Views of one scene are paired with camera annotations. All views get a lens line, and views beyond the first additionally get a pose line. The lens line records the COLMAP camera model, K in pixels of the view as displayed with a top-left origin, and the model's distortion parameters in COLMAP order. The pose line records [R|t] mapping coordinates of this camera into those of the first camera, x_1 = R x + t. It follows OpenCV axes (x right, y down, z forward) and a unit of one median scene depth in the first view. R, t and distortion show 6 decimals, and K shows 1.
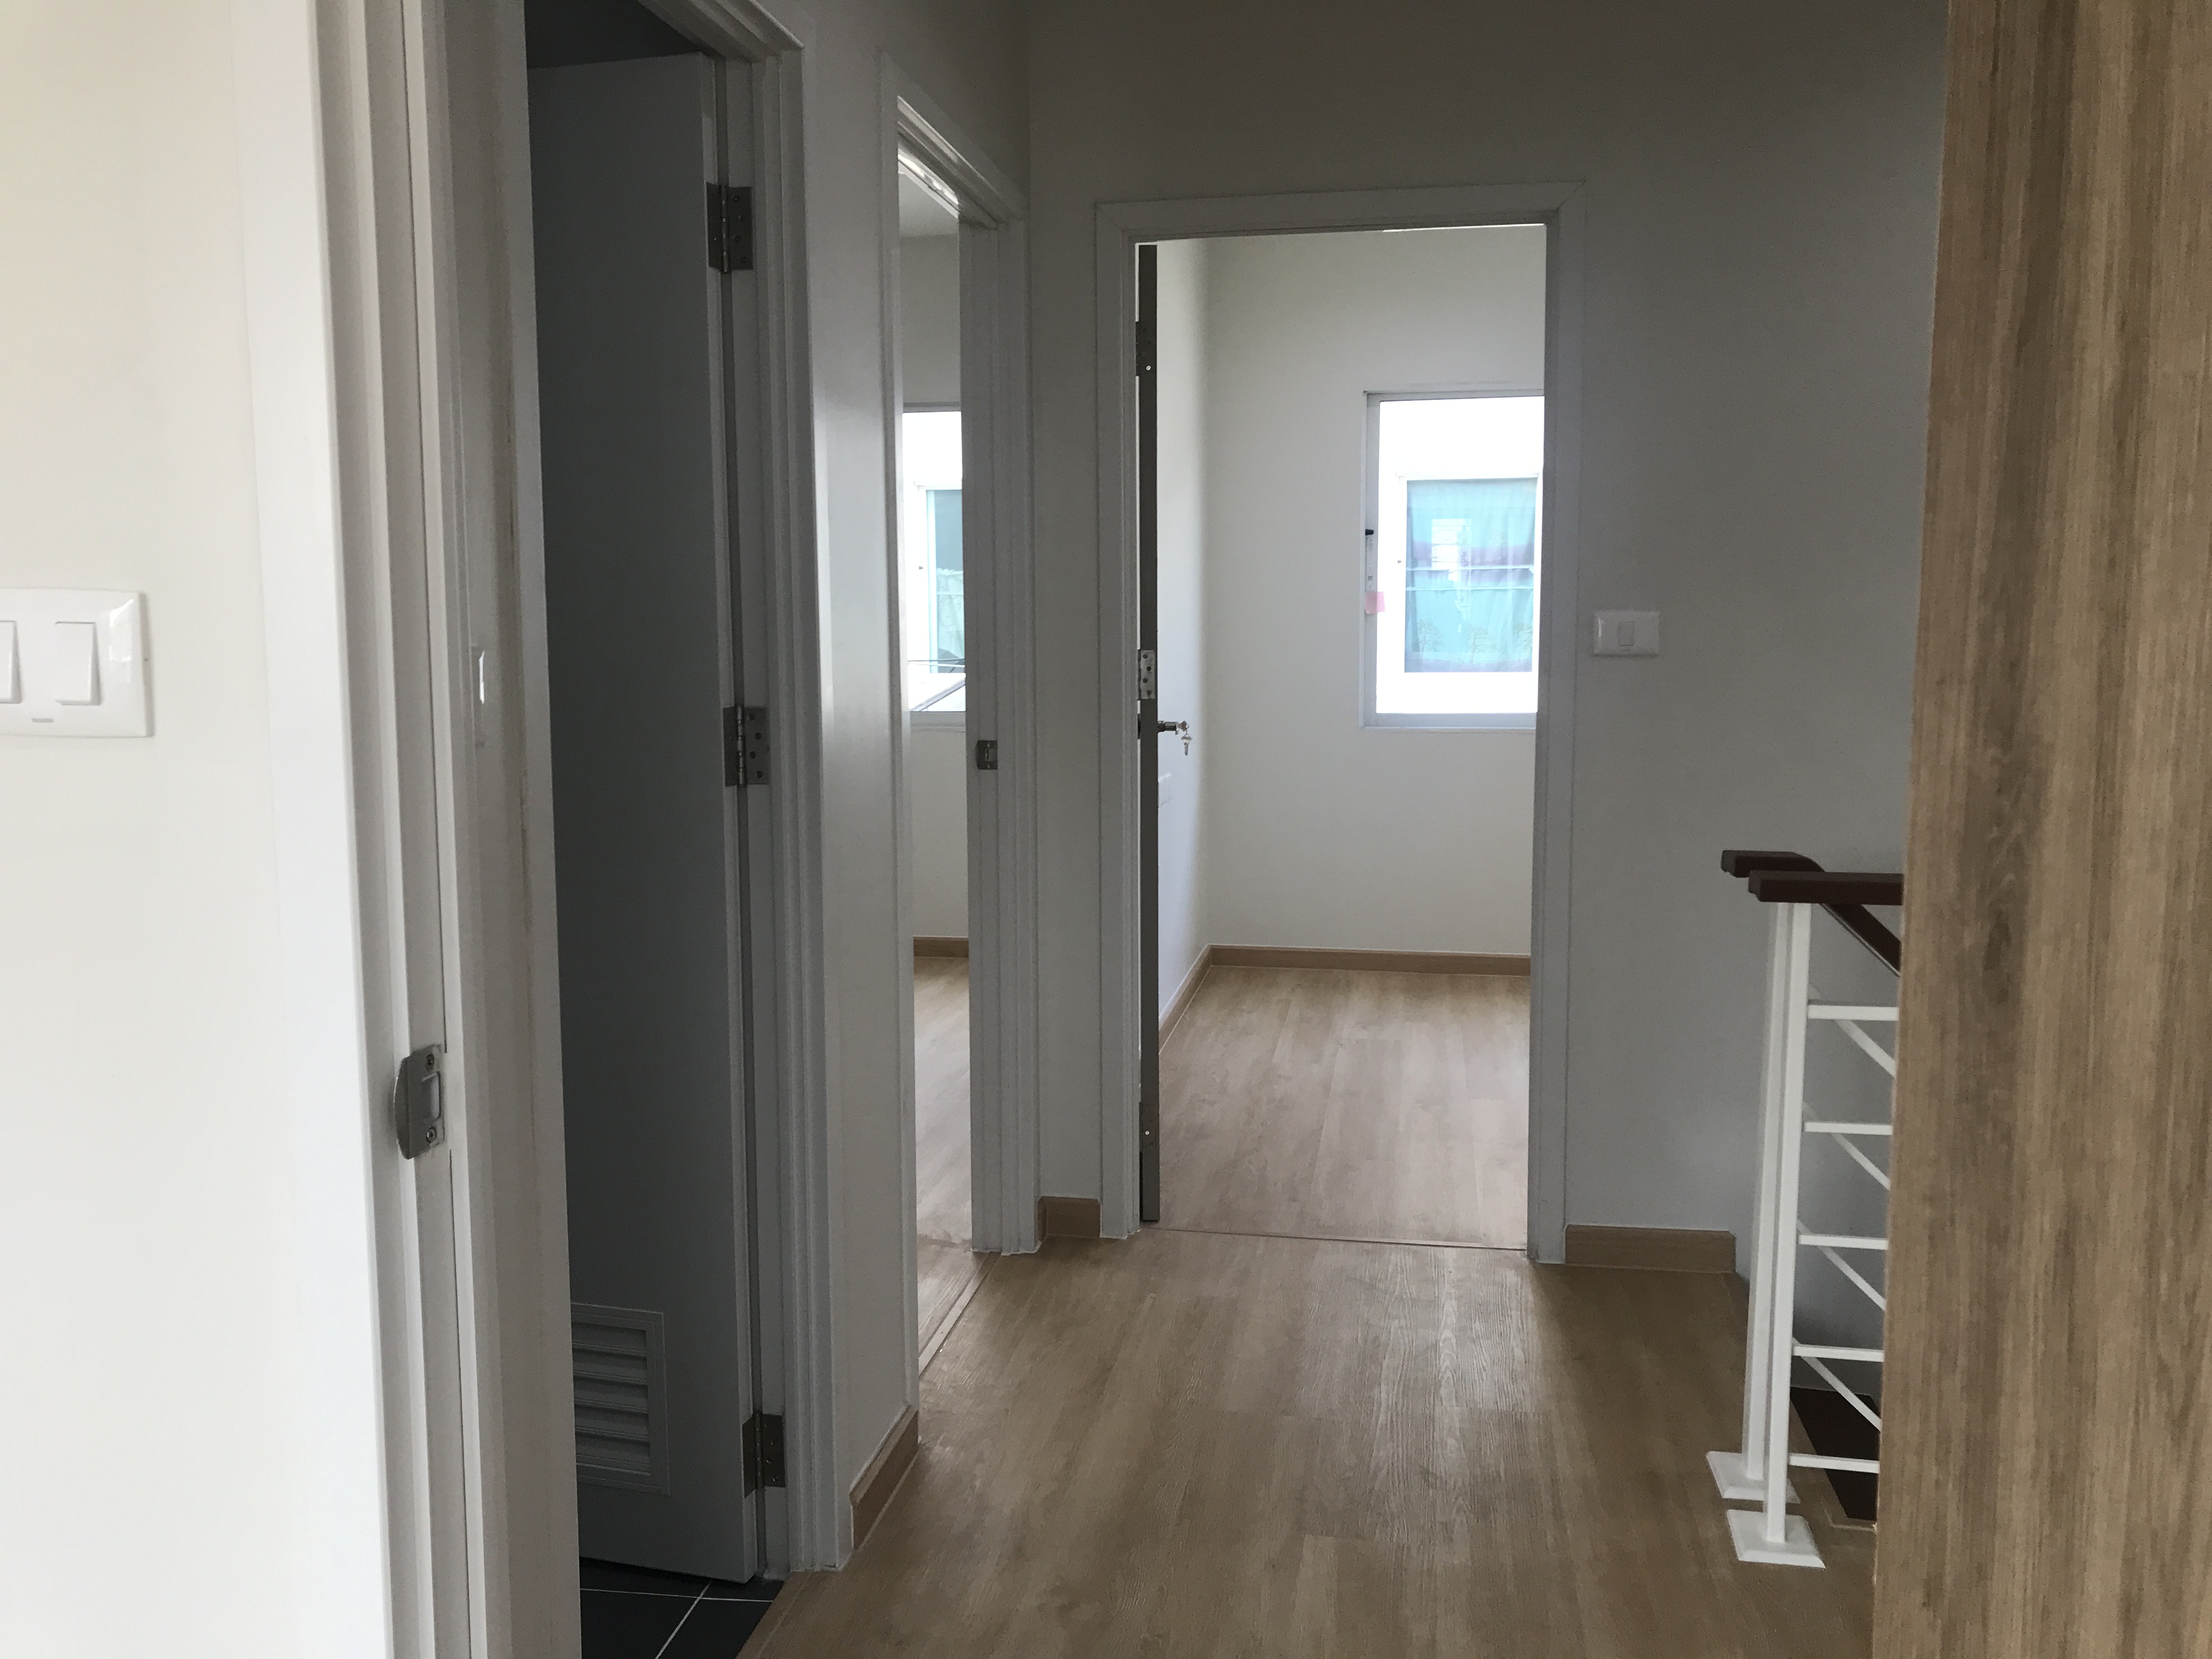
lens RADIAL K [[1785.6, 0, 1106.0], [0, 1785.6, 829.5], [0, 0, 1]] dist [0.046837, -0.006201]
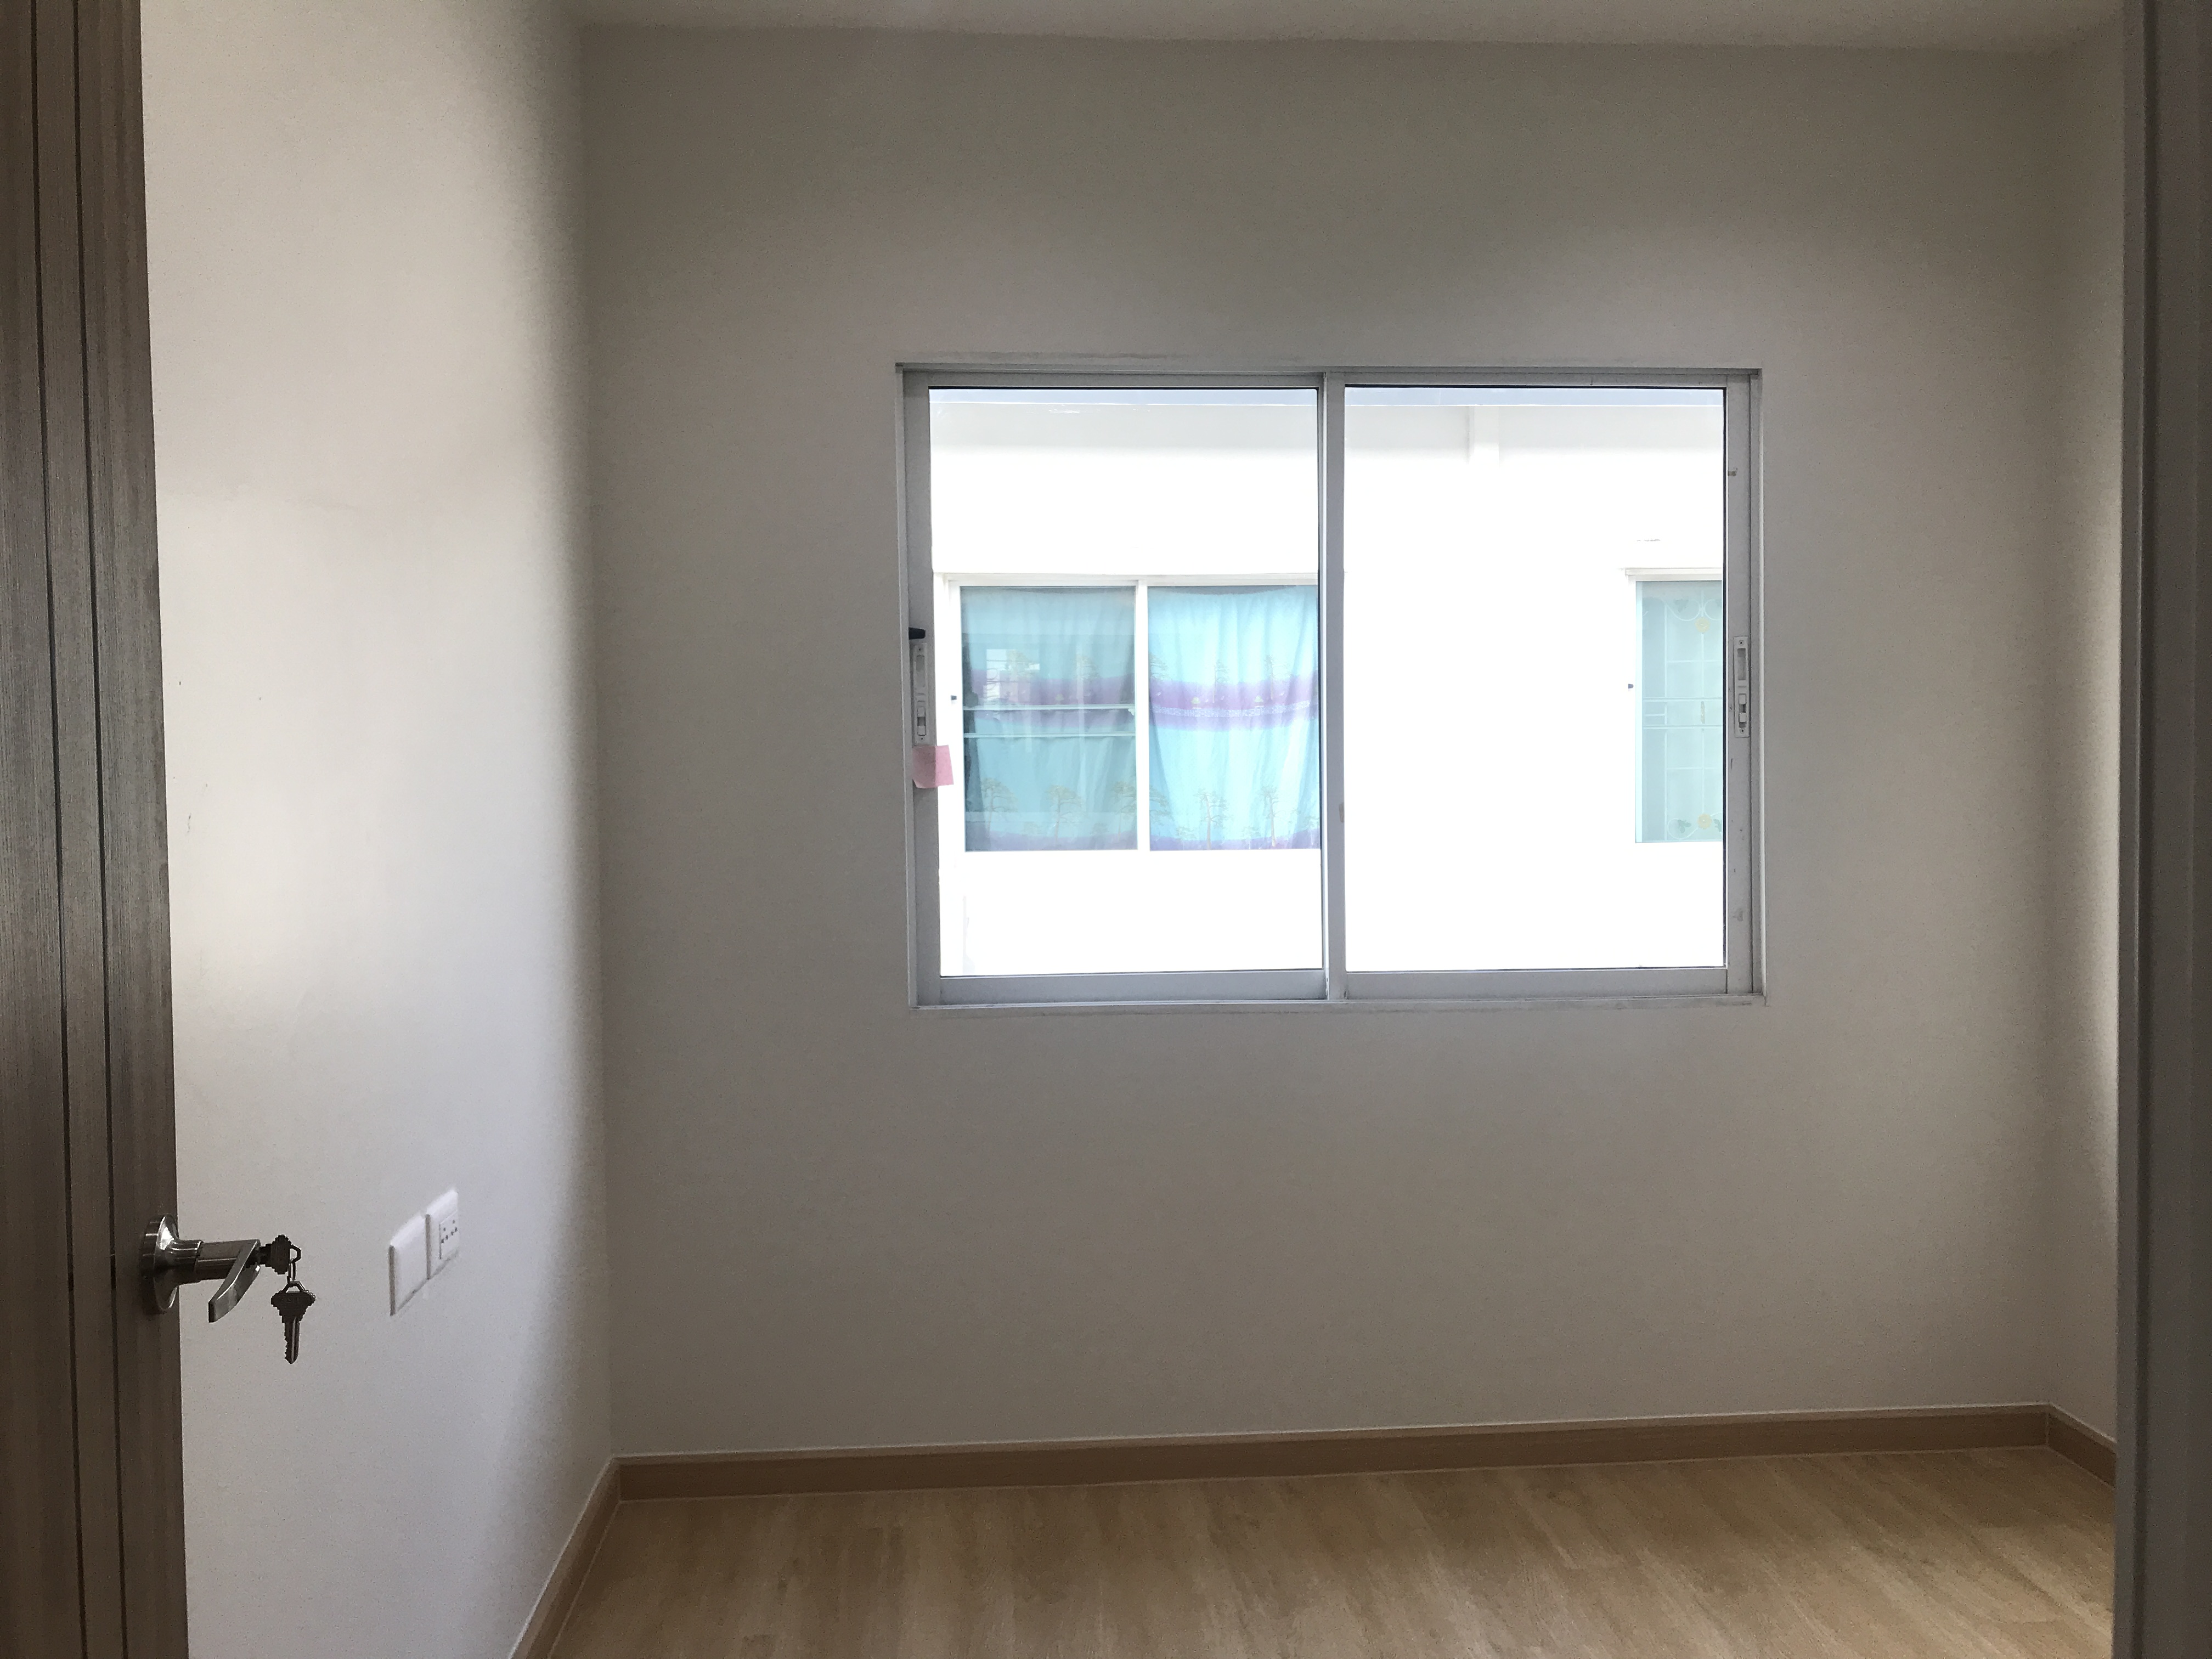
lens RADIAL K [[1785.6, 0, 1106.0], [0, 1785.6, 829.5], [0, 0, 1]] dist [0.046837, -0.006201]
pose [[0.967340, -0.016187, 0.252965, 0.042373], [0.036336, 0.996508, -0.075181, -0.042400], [-0.250865, 0.081917, 0.964550, 0.305837]]
